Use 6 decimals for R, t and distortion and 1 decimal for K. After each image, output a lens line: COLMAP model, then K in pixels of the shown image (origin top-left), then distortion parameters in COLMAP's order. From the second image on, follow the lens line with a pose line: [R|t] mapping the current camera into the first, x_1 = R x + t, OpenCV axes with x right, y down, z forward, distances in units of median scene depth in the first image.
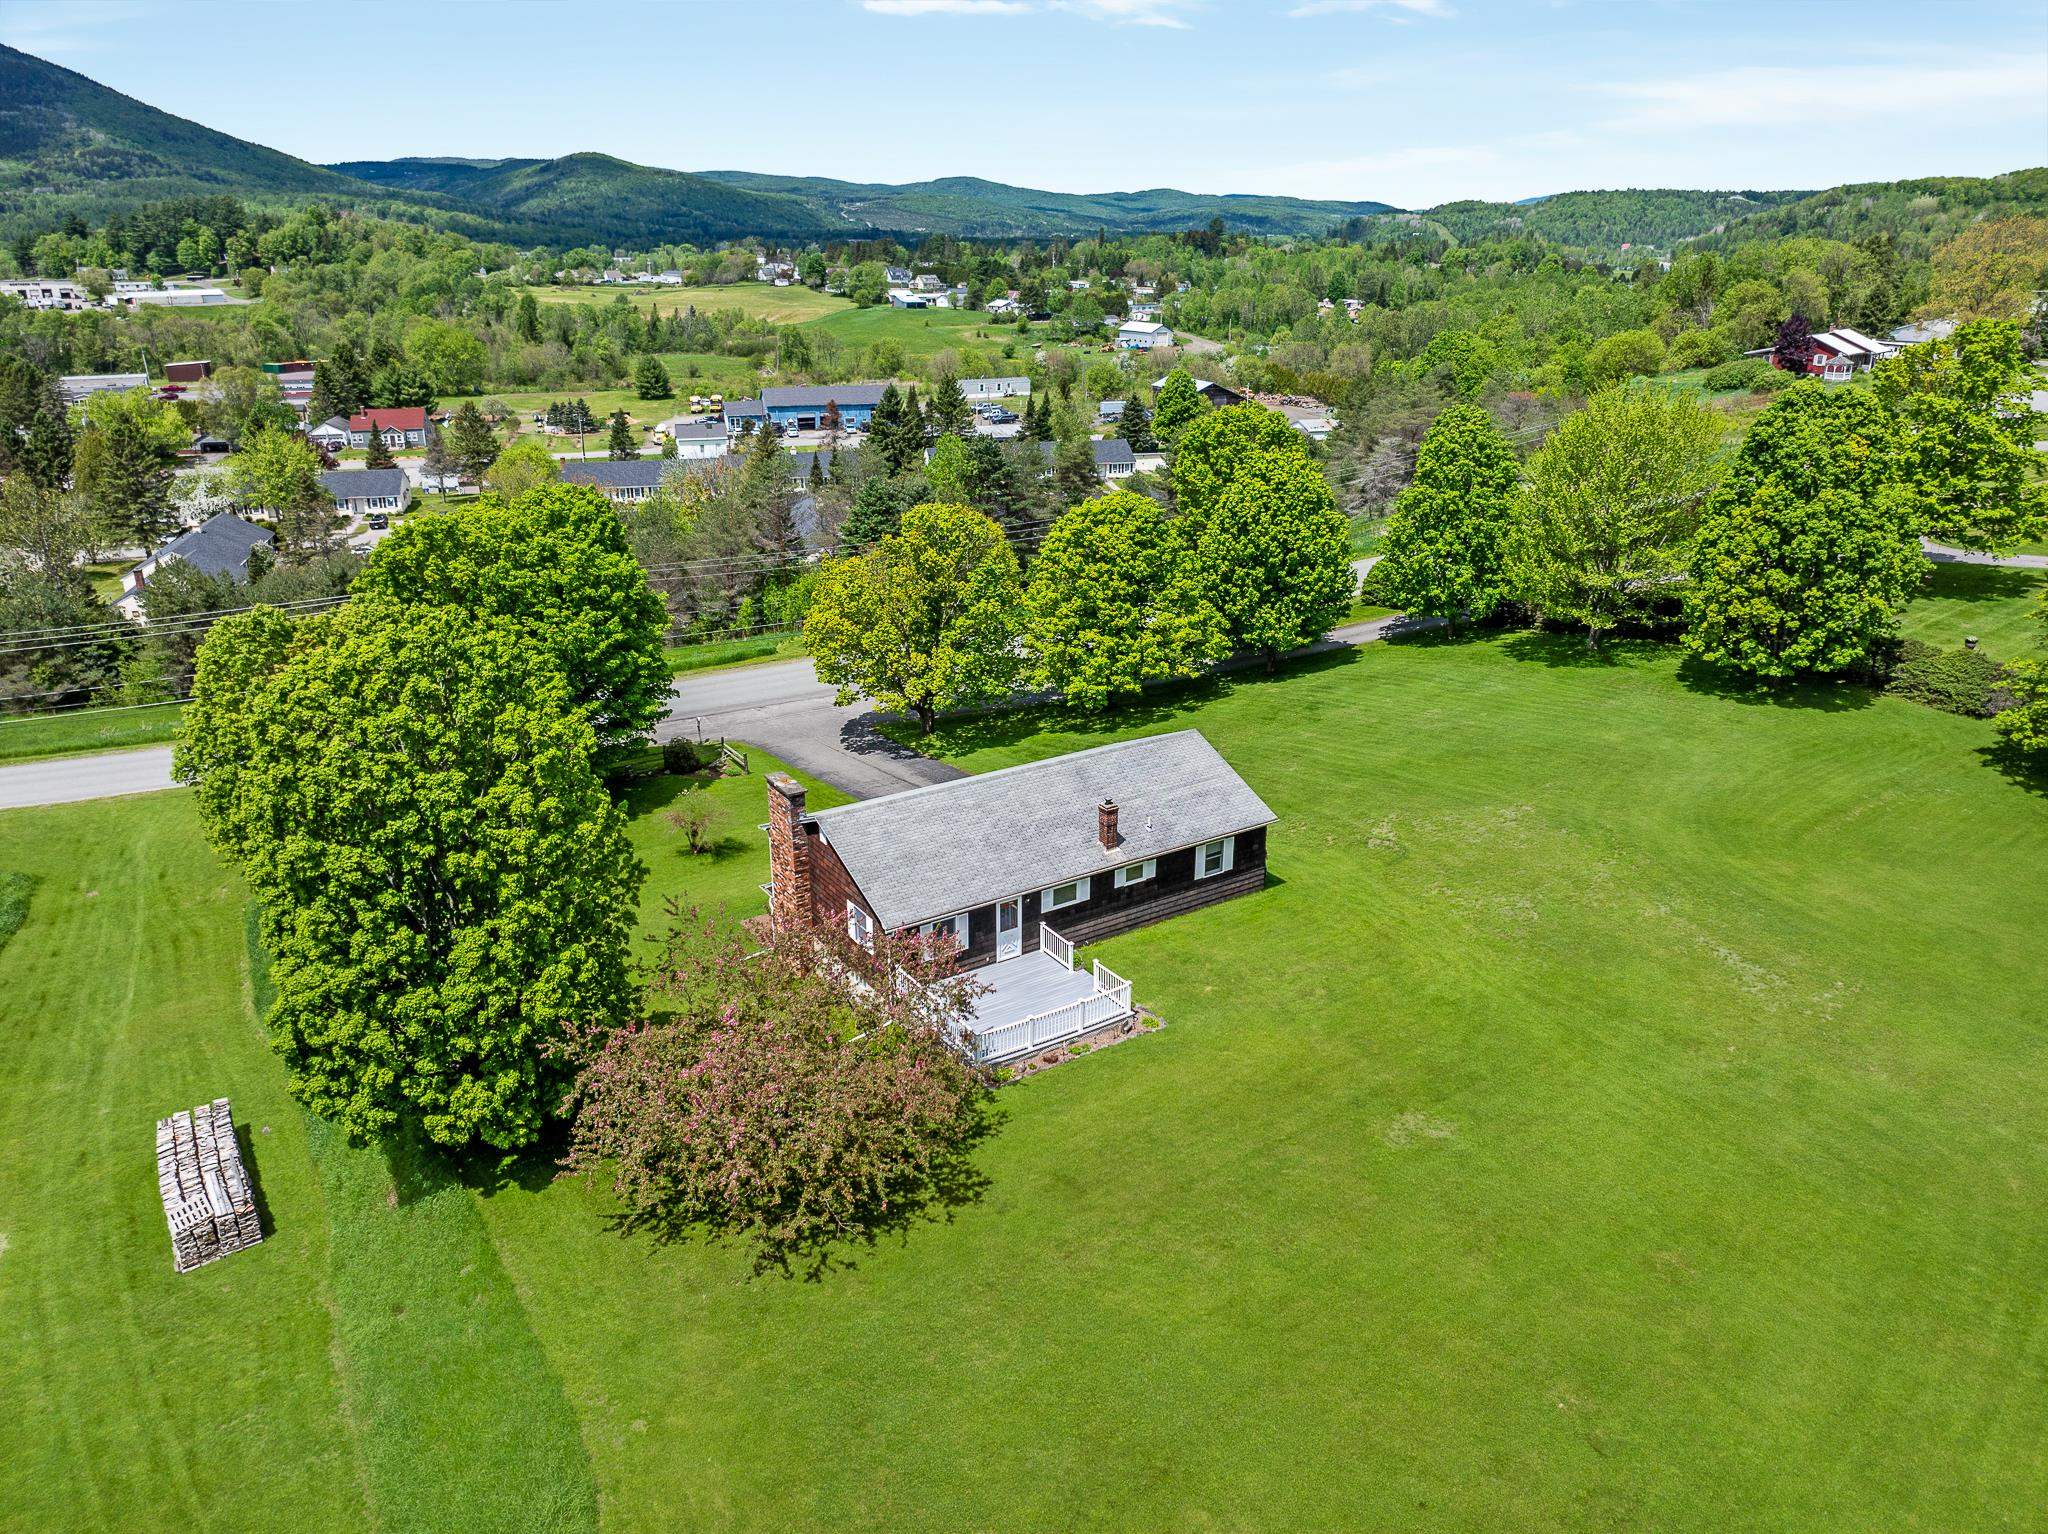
lens RADIAL K [[1446.2, 0, 1040.1], [0, 1446.2, 764.3], [0, 0, 1]] dist [-0.041427, 0.002445]
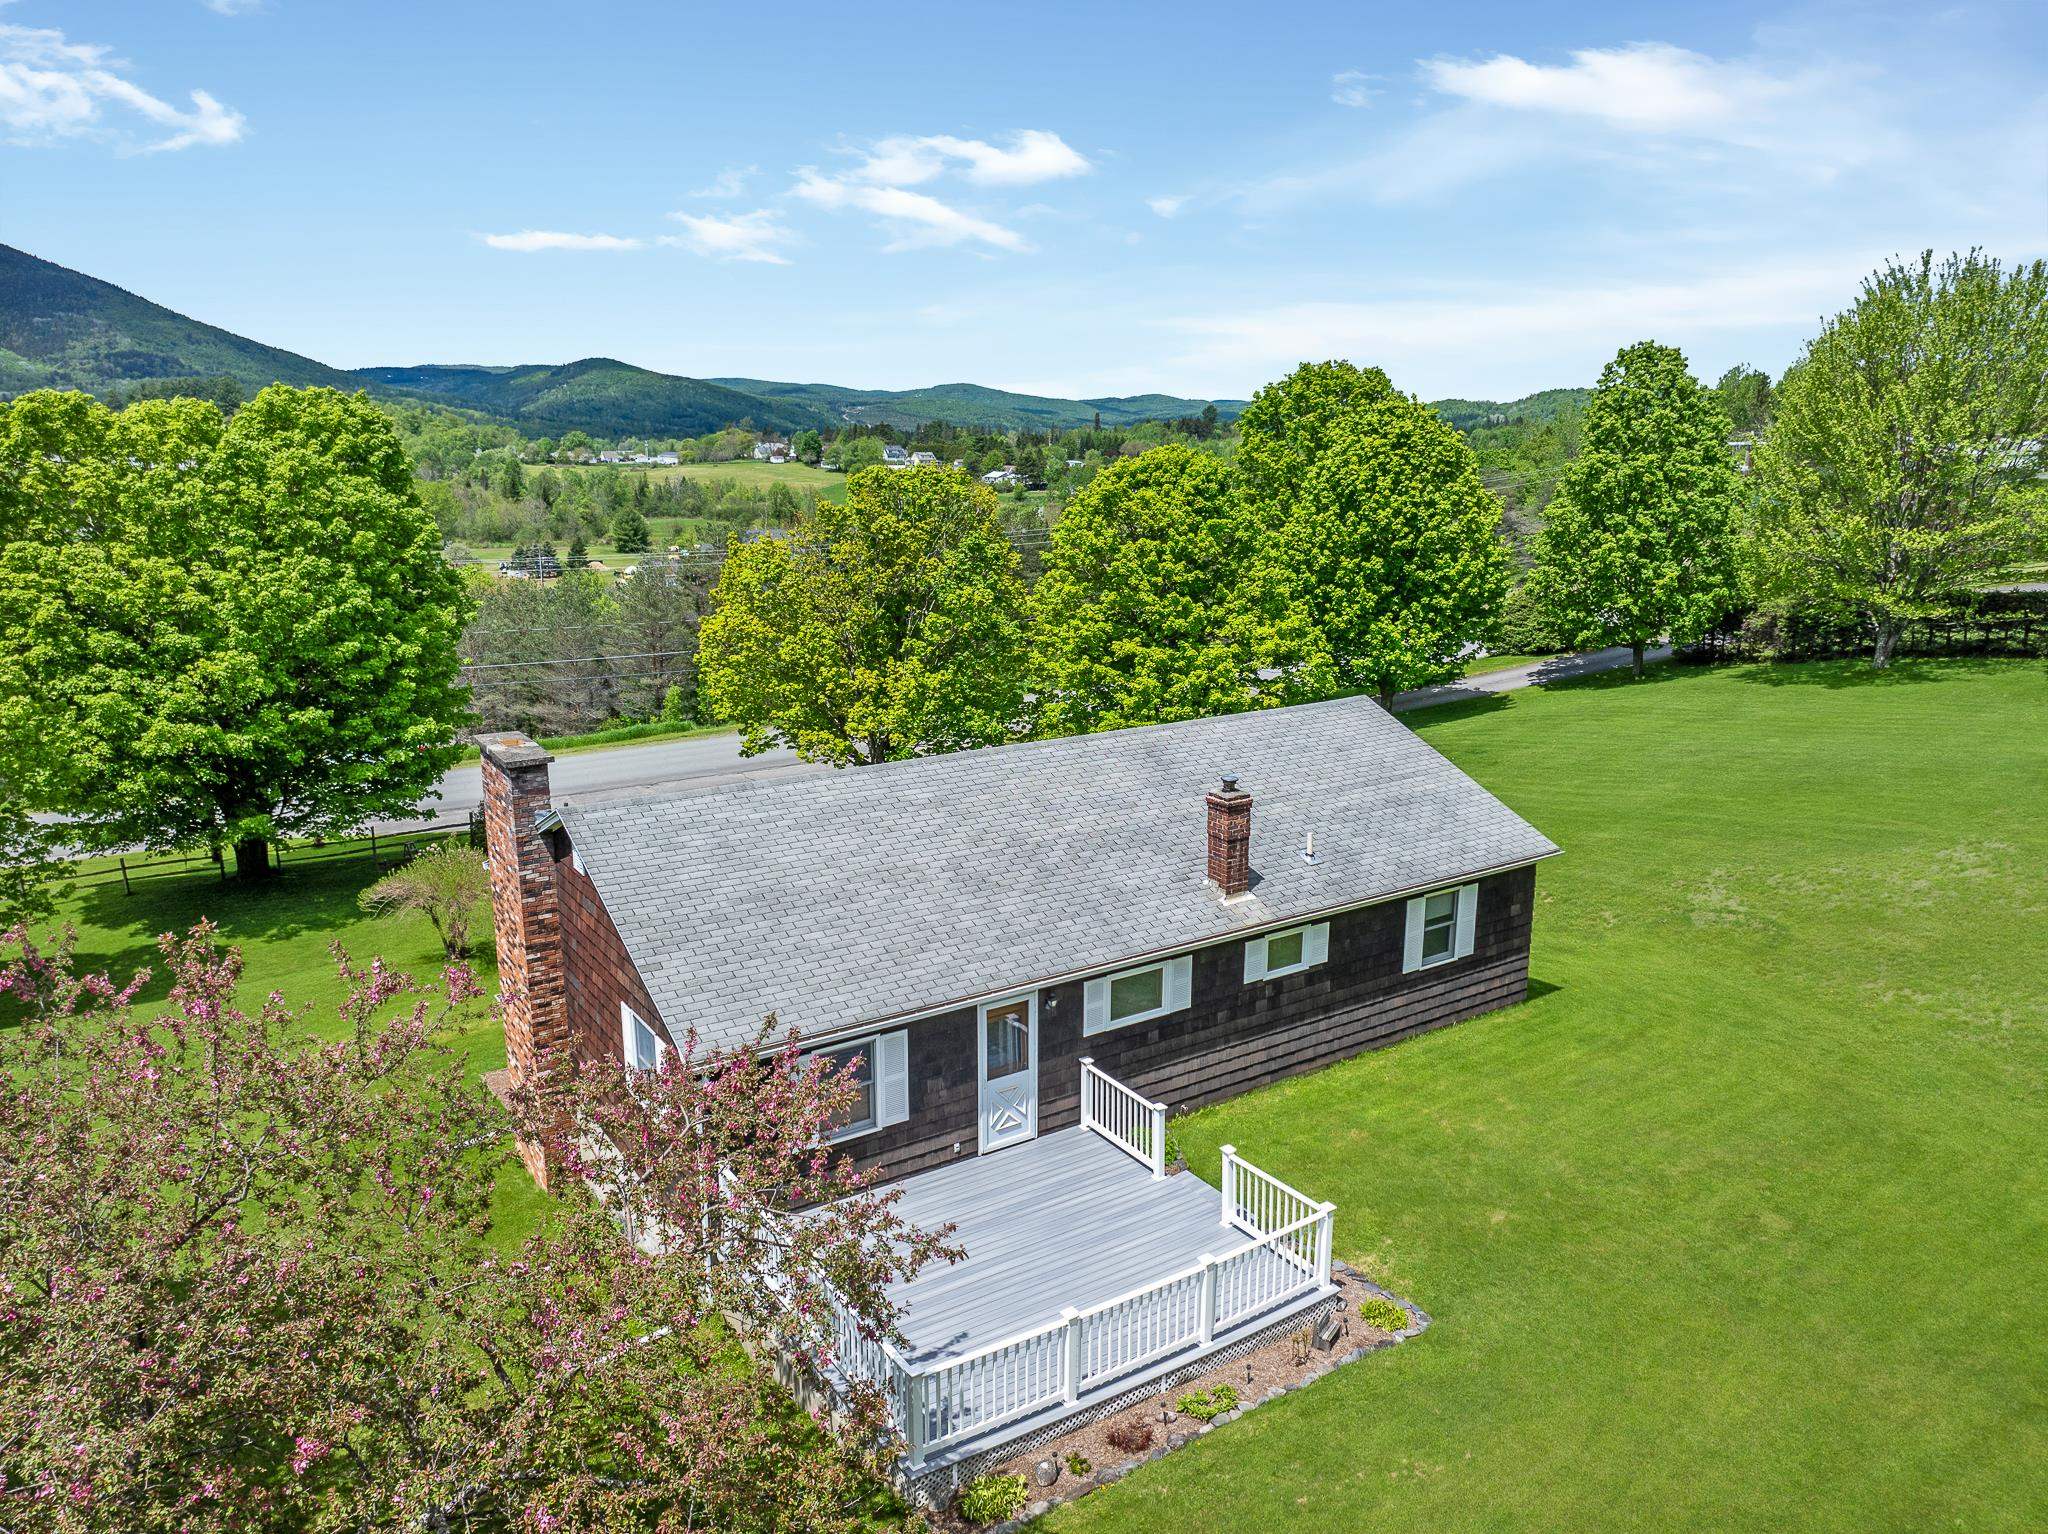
lens RADIAL K [[1443.4, 0, 1030.2], [0, 1443.4, 756.2], [0, 0, 1]] dist [-0.034868, -0.005786]
pose [[0.999979, -0.004698, -0.004570, -0.007878], [0.004026, 0.990531, -0.137231, 0.050005], [0.005171, 0.137210, 0.990529, 0.356803]]
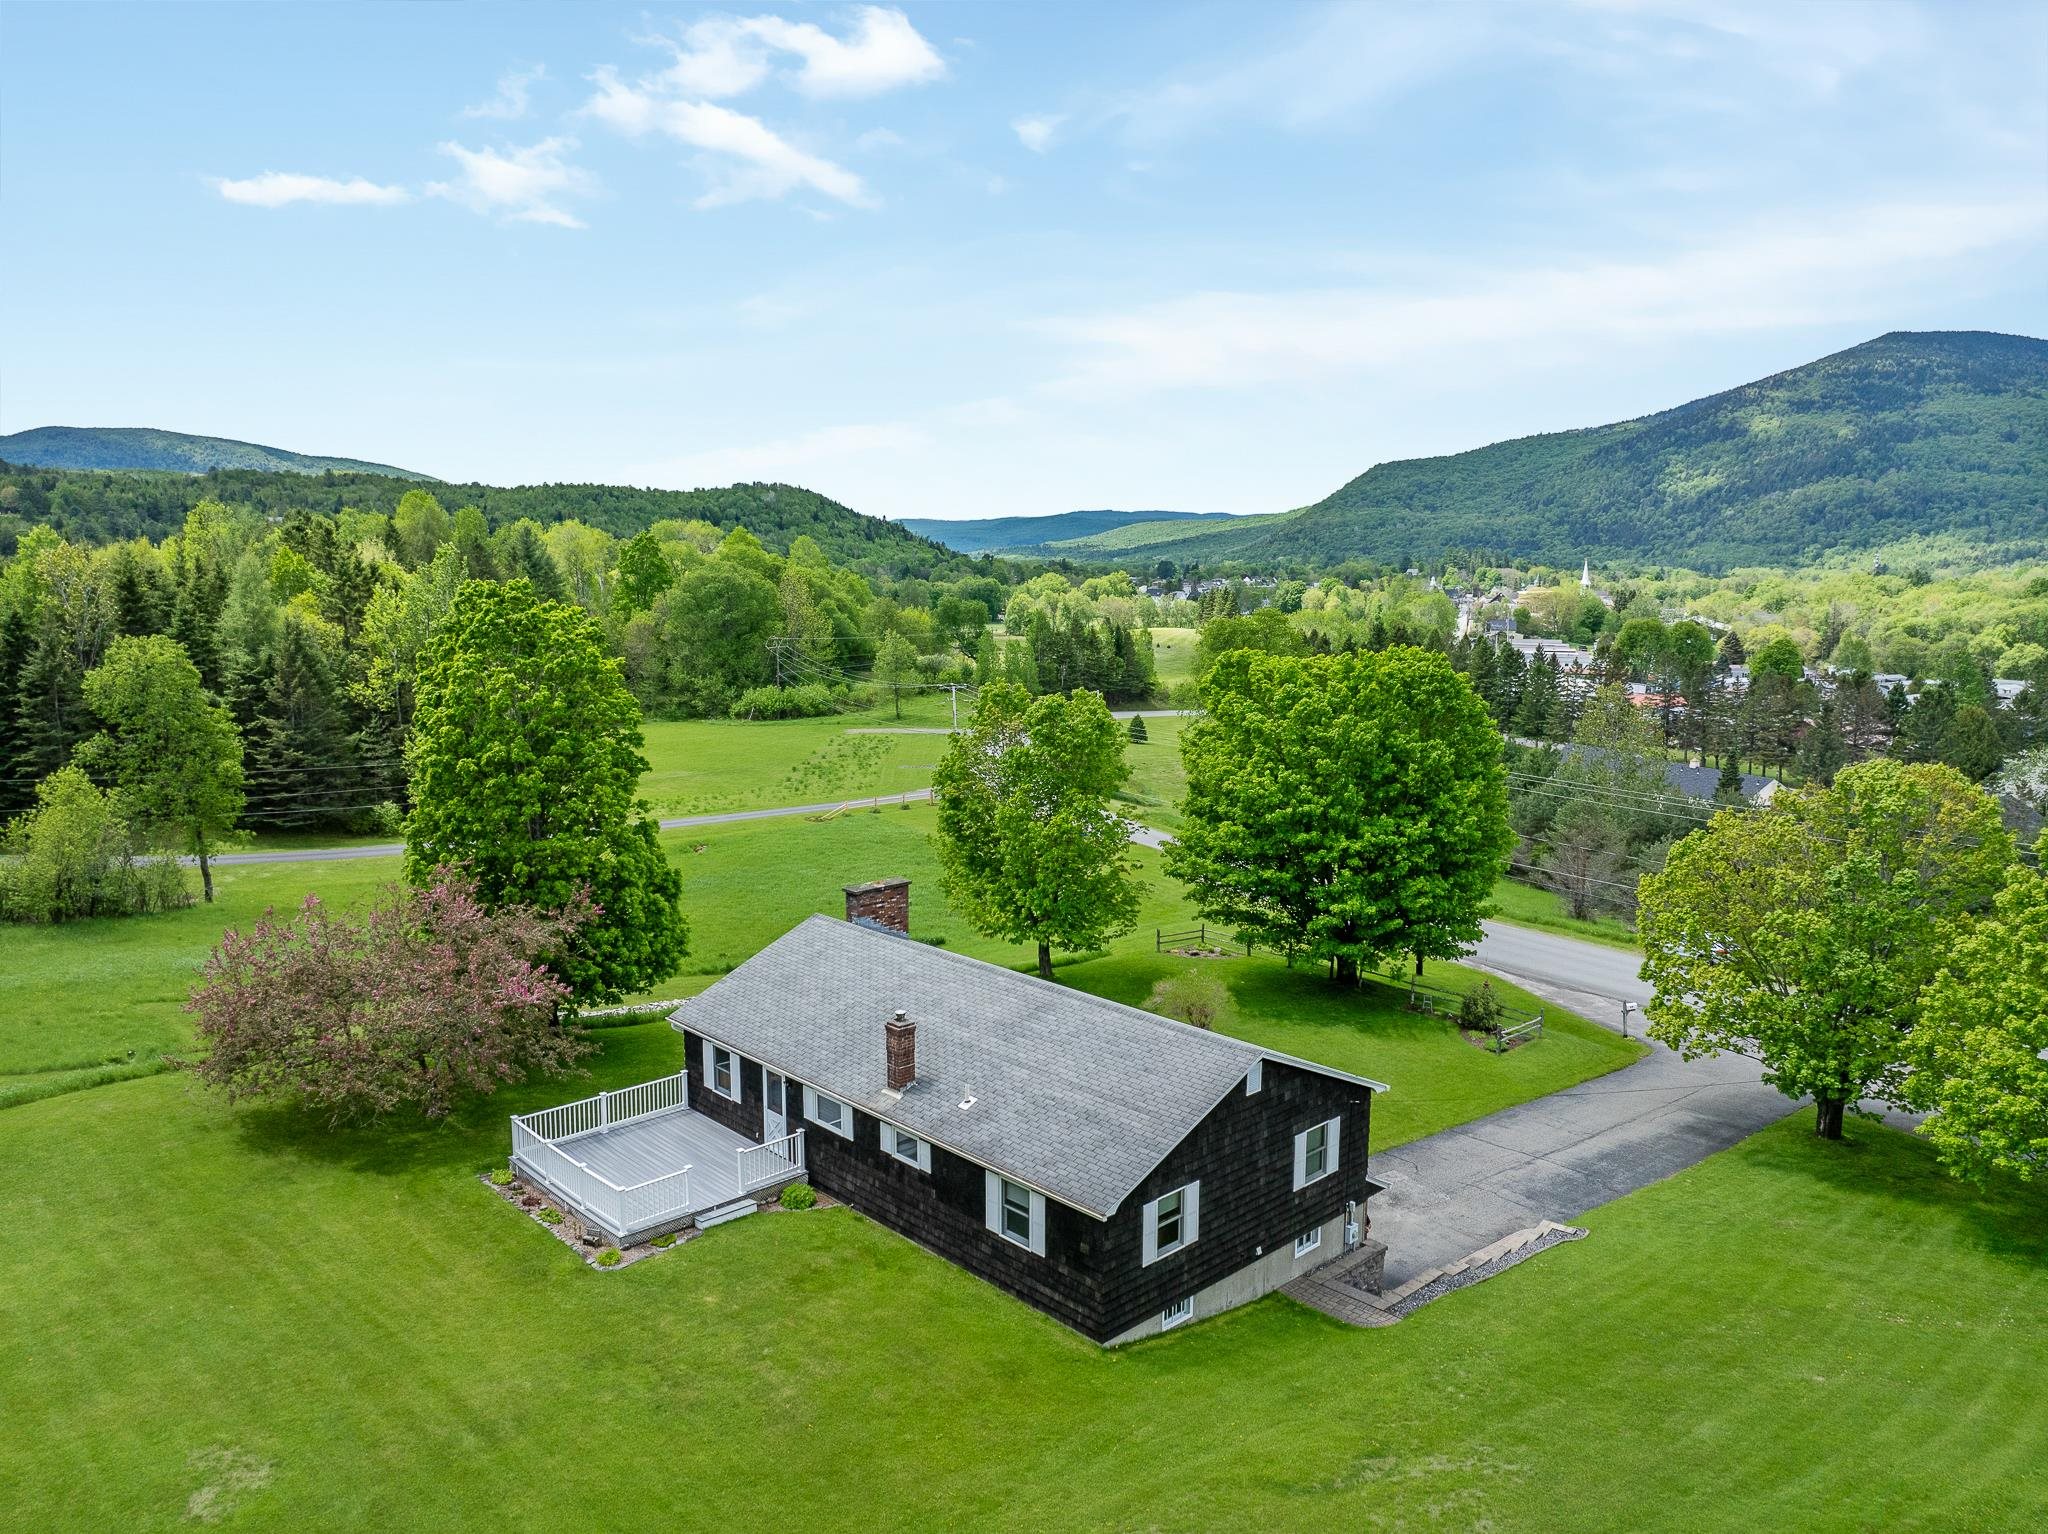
lens RADIAL K [[1443.4, 0, 1030.2], [0, 1443.4, 756.2], [0, 0, 1]] dist [-0.034868, -0.005786]
pose [[0.165582, 0.127267, -0.977950, 0.444591], [-0.347595, 0.935533, 0.062894, -0.096087], [0.922909, 0.329516, 0.199145, 0.566785]]
